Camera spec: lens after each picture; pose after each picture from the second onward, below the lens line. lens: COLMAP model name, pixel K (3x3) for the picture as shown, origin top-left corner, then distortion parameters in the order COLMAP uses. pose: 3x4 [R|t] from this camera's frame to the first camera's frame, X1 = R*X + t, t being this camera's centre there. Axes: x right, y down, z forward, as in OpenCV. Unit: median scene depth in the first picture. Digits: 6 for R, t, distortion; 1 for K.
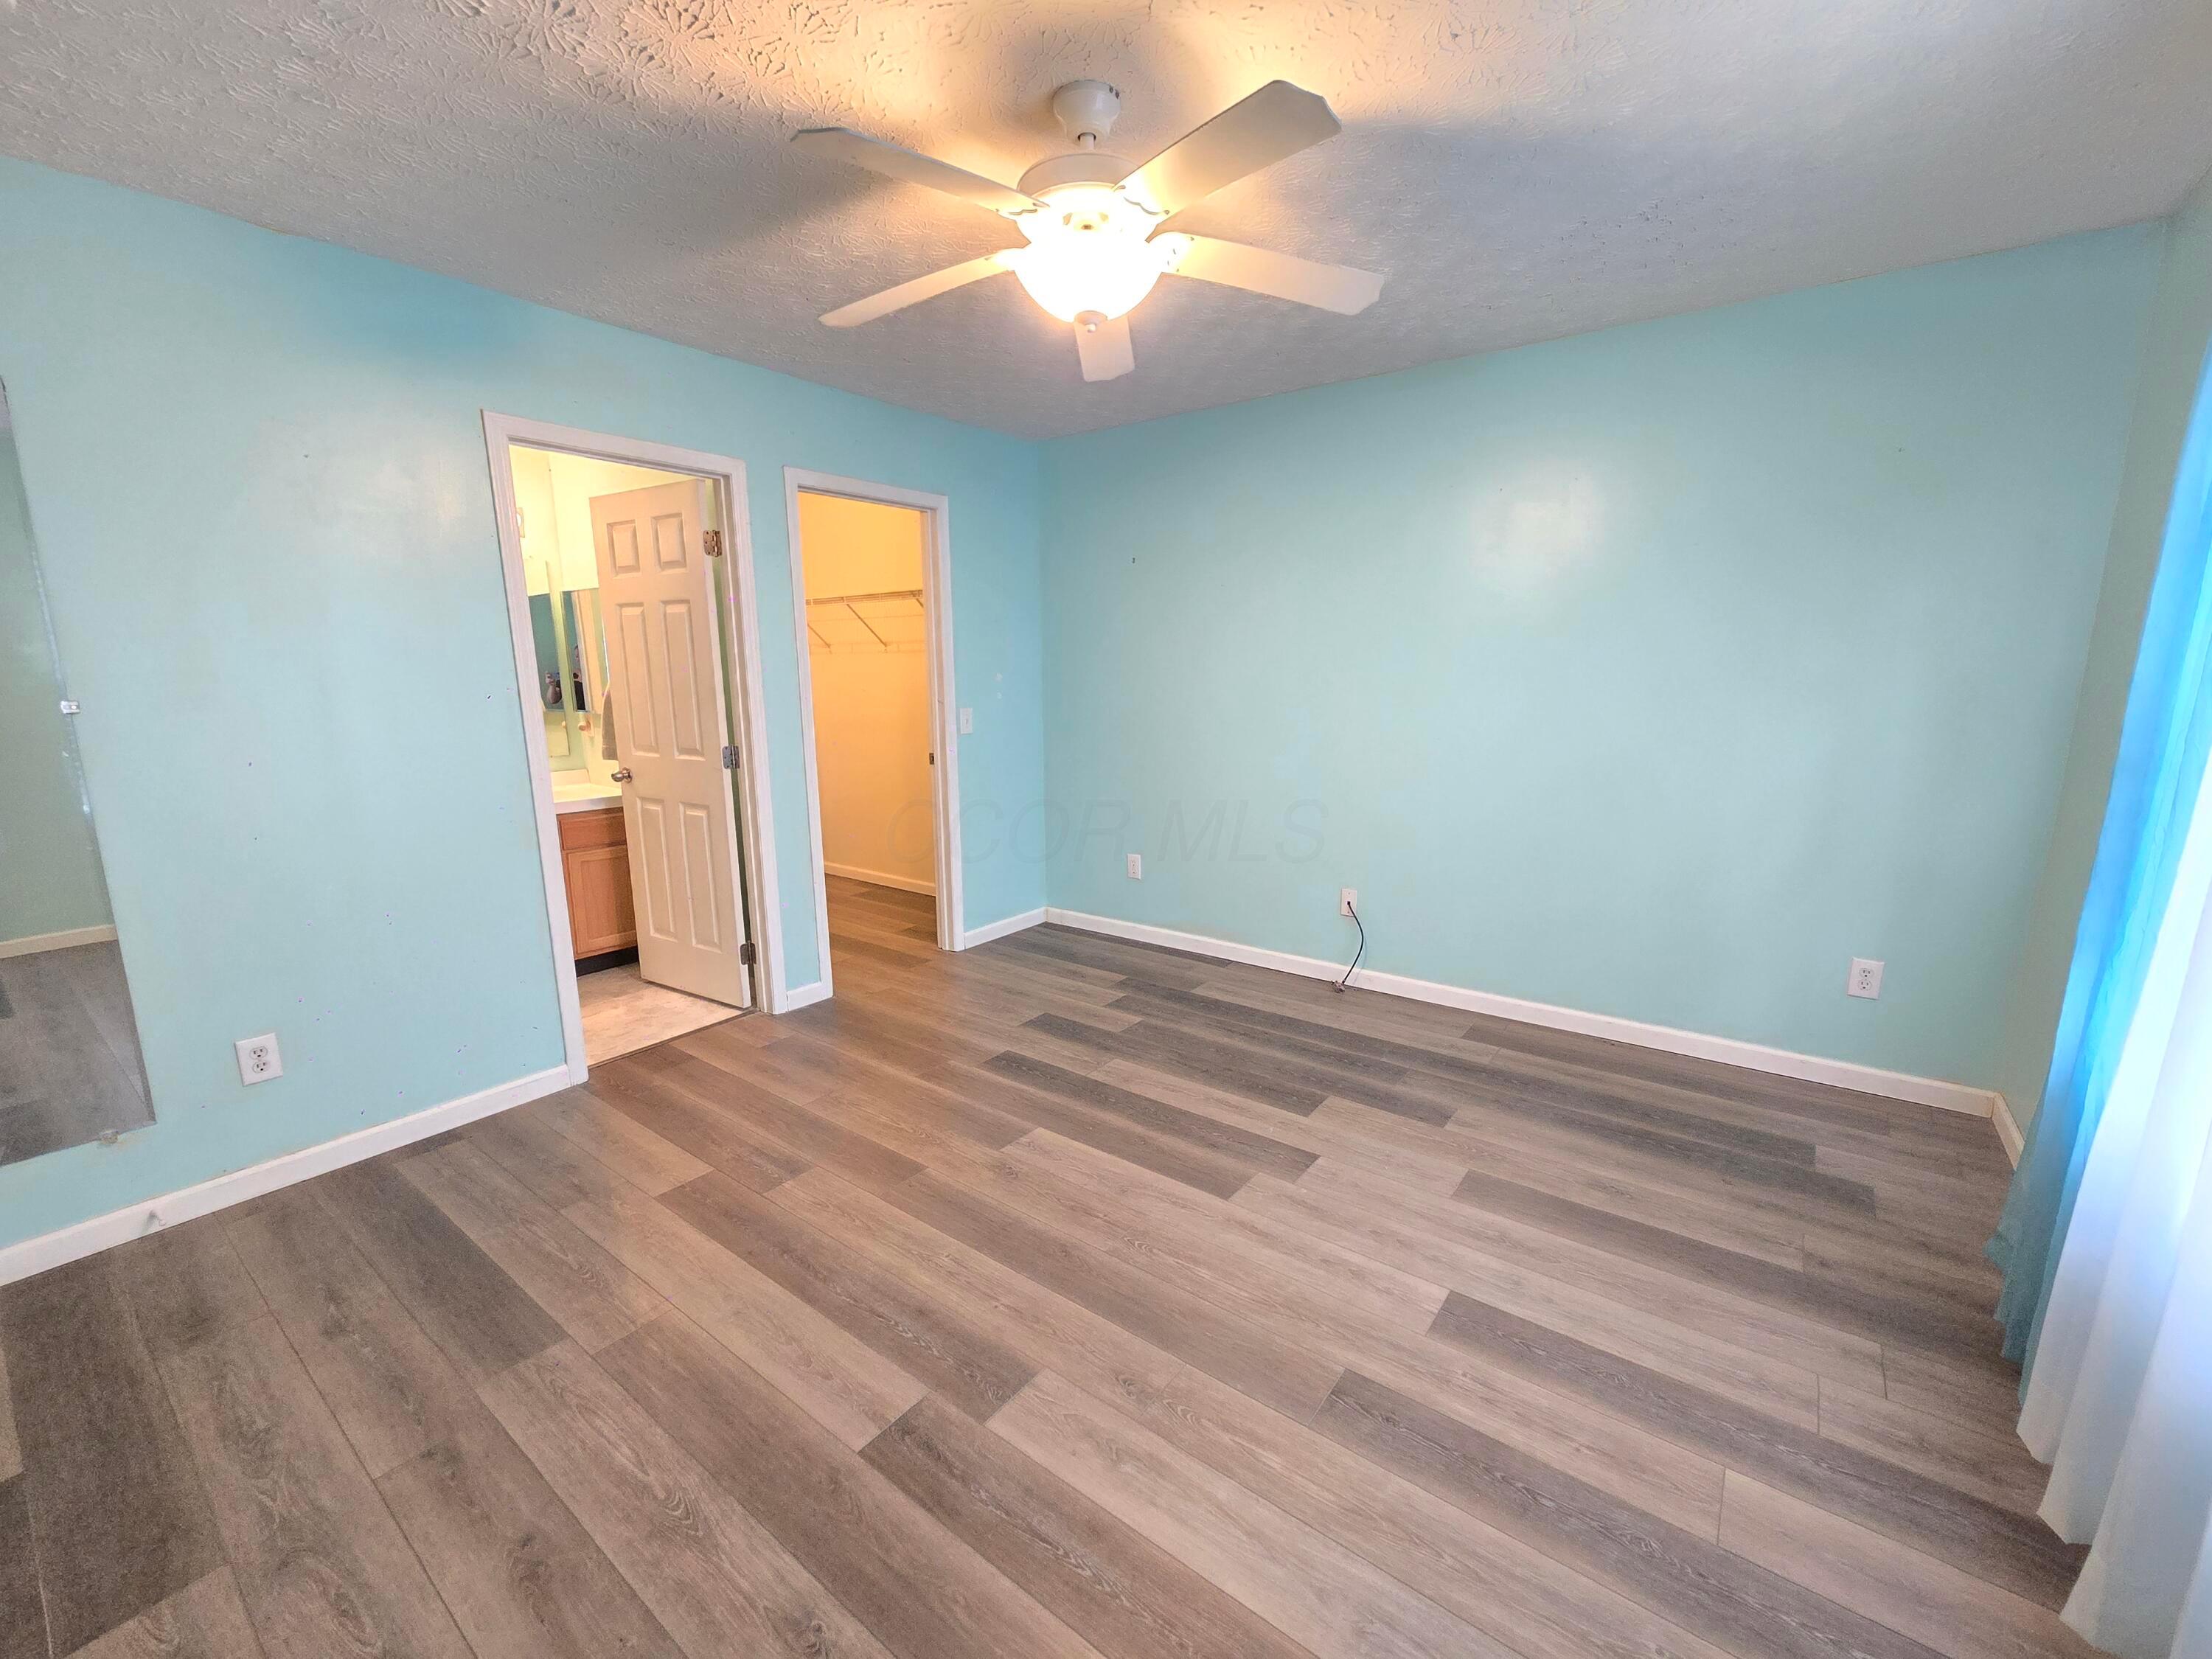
lens RADIAL K [[907.9, 0, 1108.2], [0, 907.9, 837.1], [0, 0, 1]] dist [-0.000562, 0.000406]
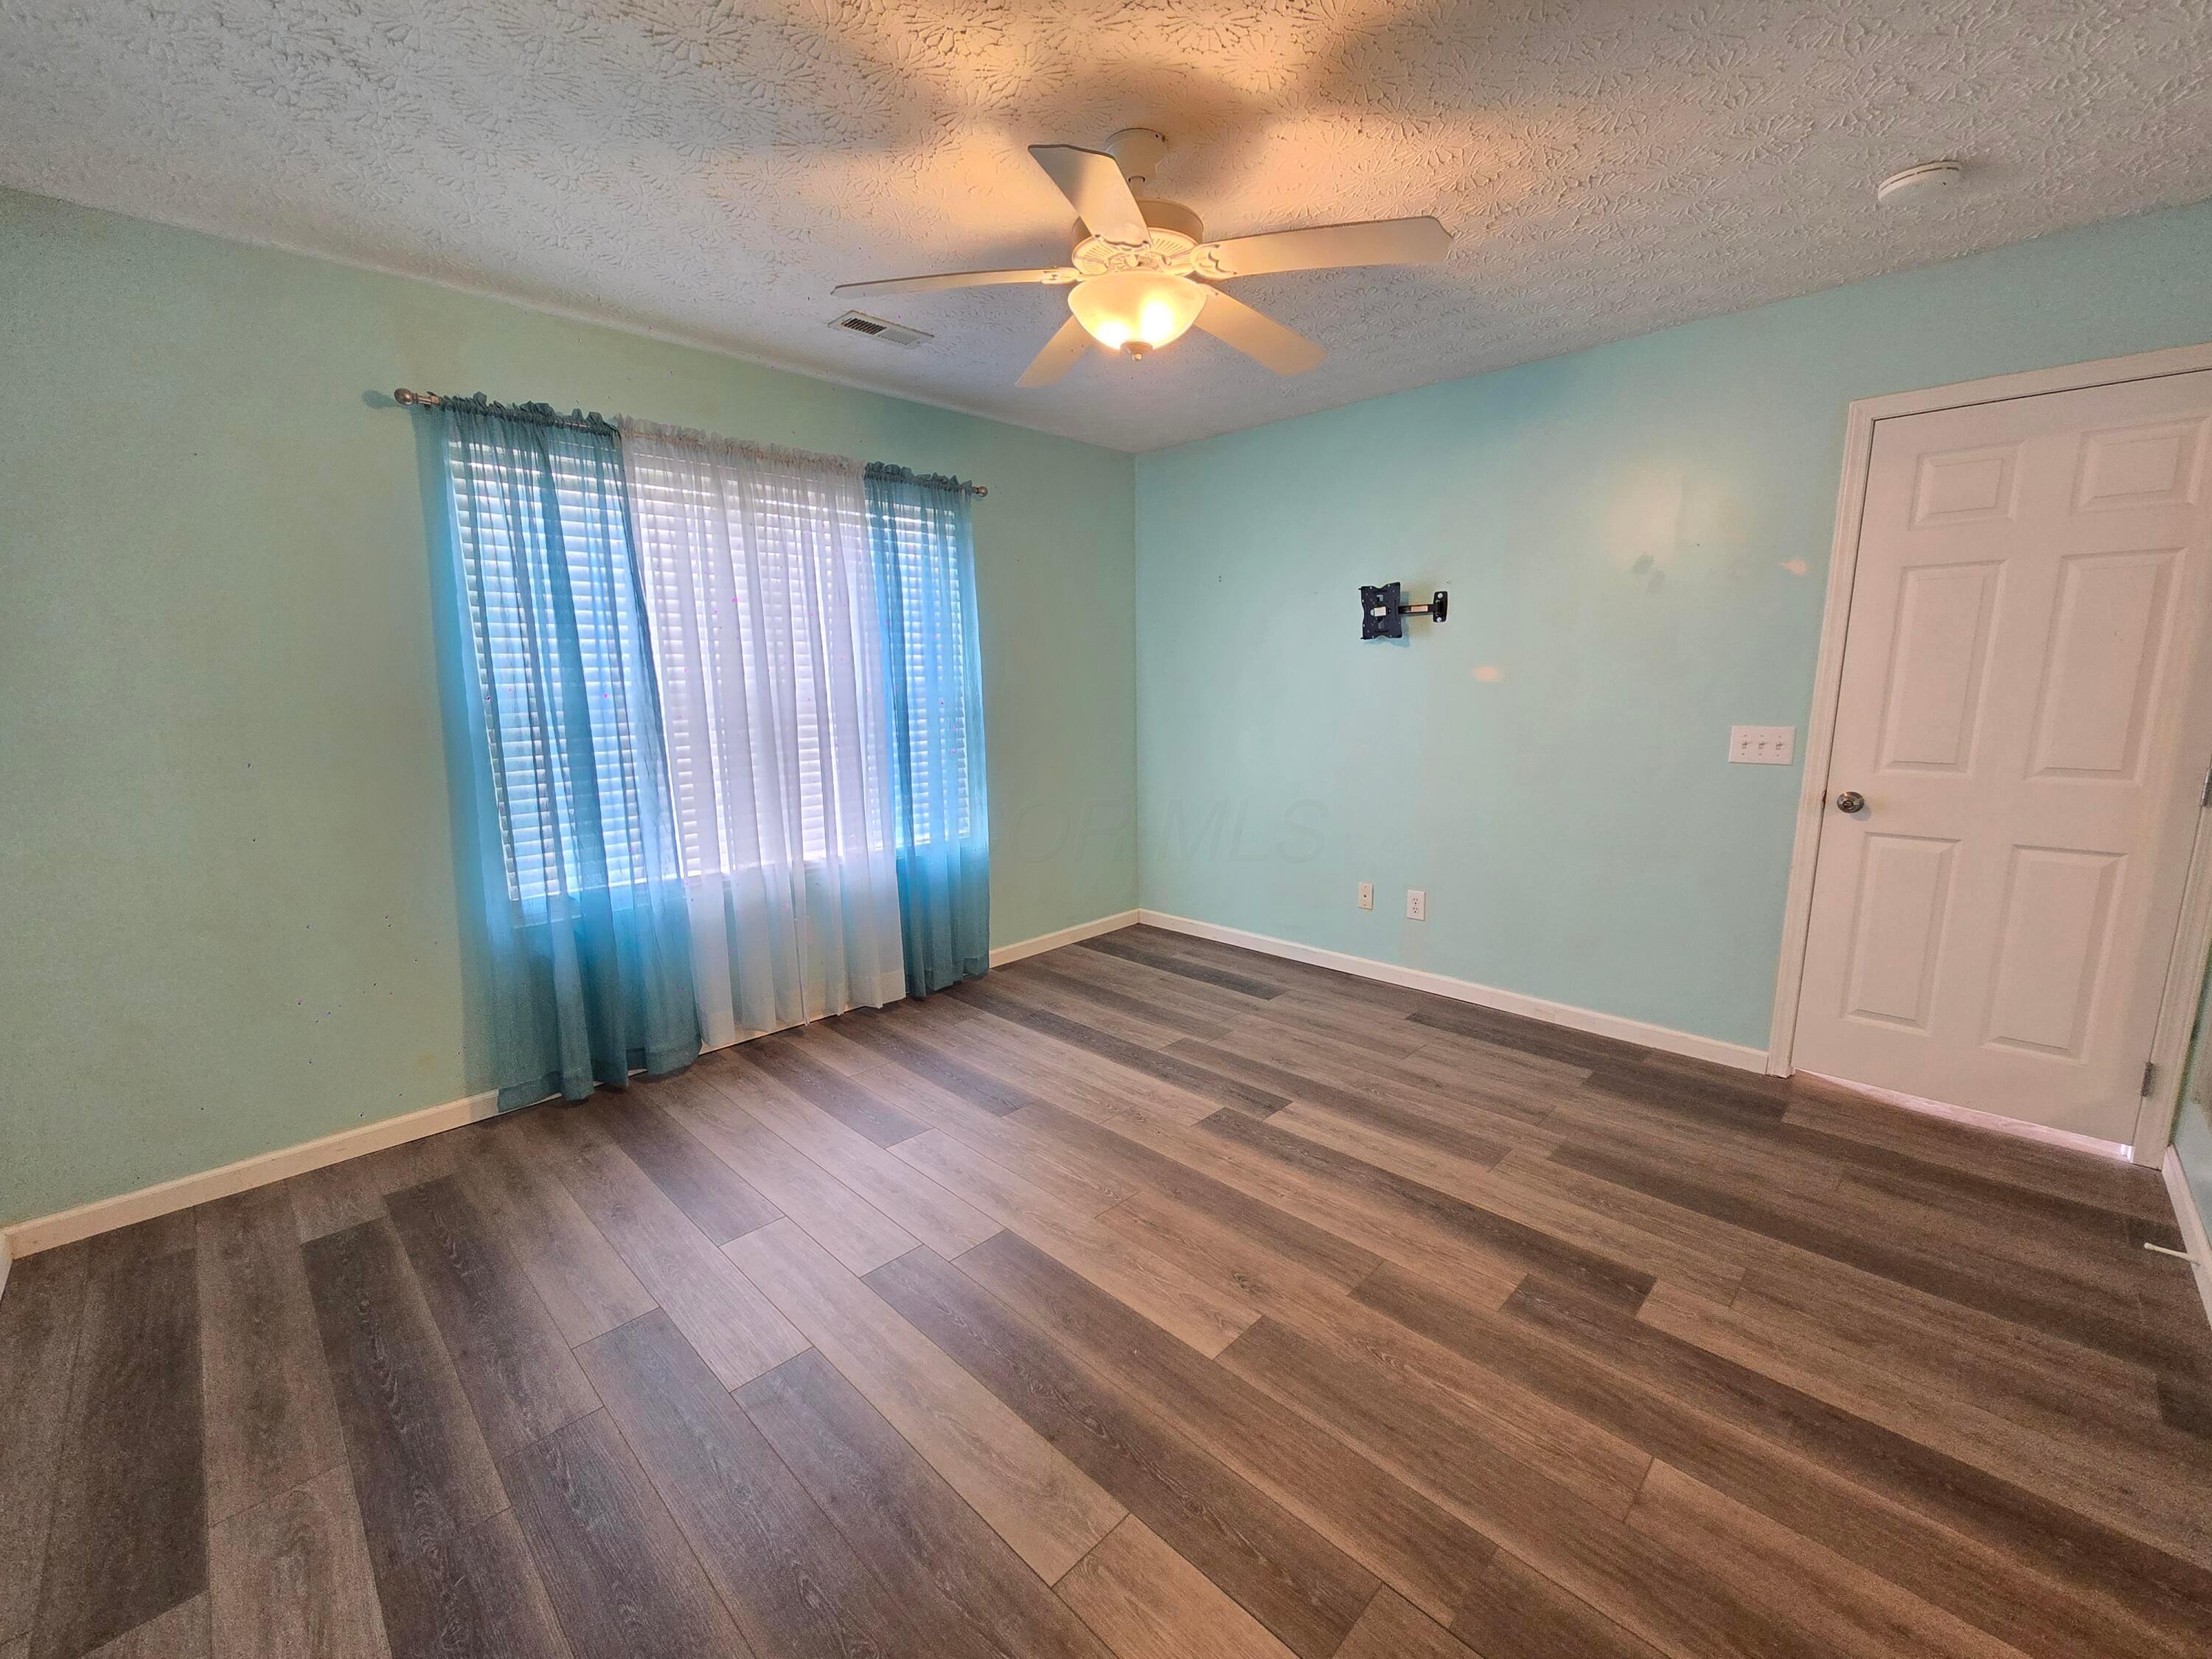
lens RADIAL K [[912.5, 0, 1111.0], [0, 912.5, 836.4], [0, 0, 1]] dist [-0.000998, 0.000358]
pose [[-0.991957, -0.001212, 0.126566, -0.089353], [0.043805, 0.934873, 0.352268, -0.289539], [-0.118750, 0.354979, -0.927301, 1.555834]]
